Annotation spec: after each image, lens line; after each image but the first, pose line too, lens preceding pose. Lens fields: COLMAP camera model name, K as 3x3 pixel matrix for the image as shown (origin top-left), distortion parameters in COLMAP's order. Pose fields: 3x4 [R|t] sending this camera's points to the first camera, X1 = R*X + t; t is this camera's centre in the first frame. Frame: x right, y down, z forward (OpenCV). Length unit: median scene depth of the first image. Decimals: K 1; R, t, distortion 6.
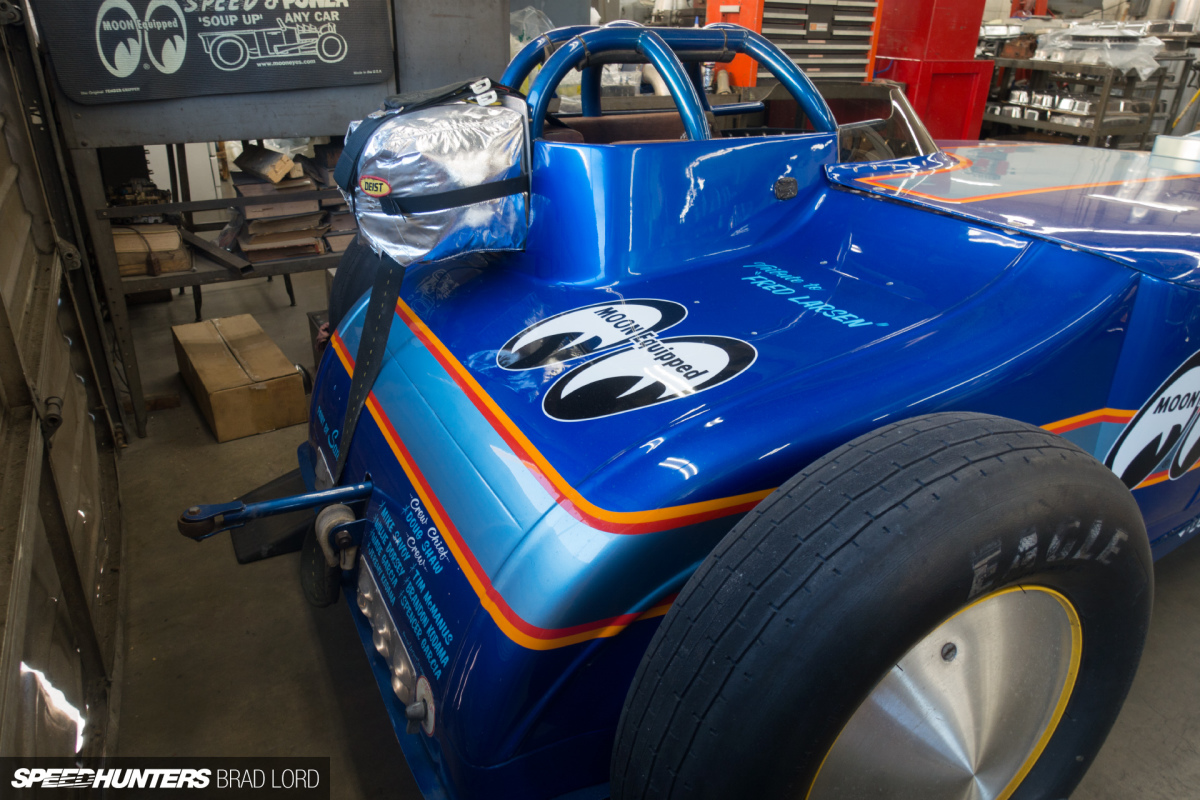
lens RADIAL K [[820.9, 0, 607.8], [0, 820.9, 426.1], [0, 0, 1]] dist [-0.008398, -0.003564]
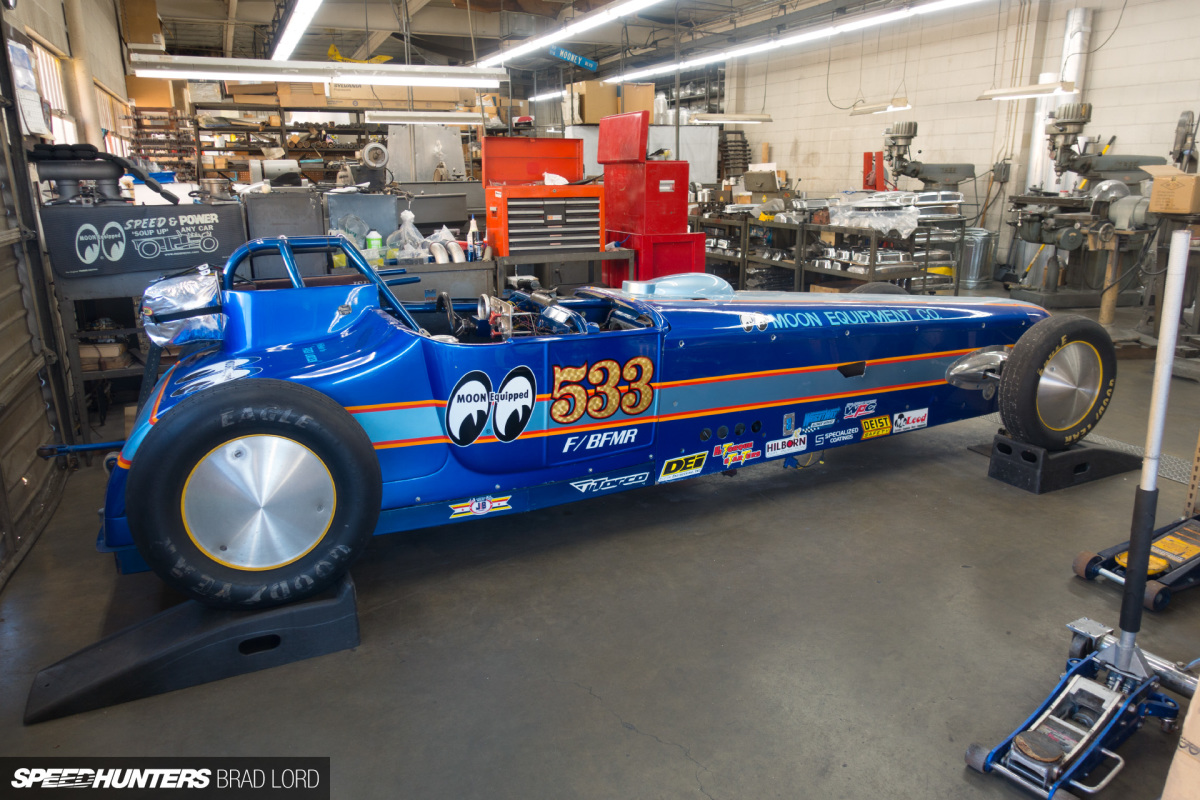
lens RADIAL K [[820.9, 0, 591.6], [0, 820.9, 421.3], [0, 0, 1]] dist [-0.008398, -0.003564]
pose [[0.995535, -0.006254, -0.094182, 0.687302], [-0.011021, 0.983275, -0.181794, 0.241345], [0.093744, 0.182021, 0.978816, -0.622589]]
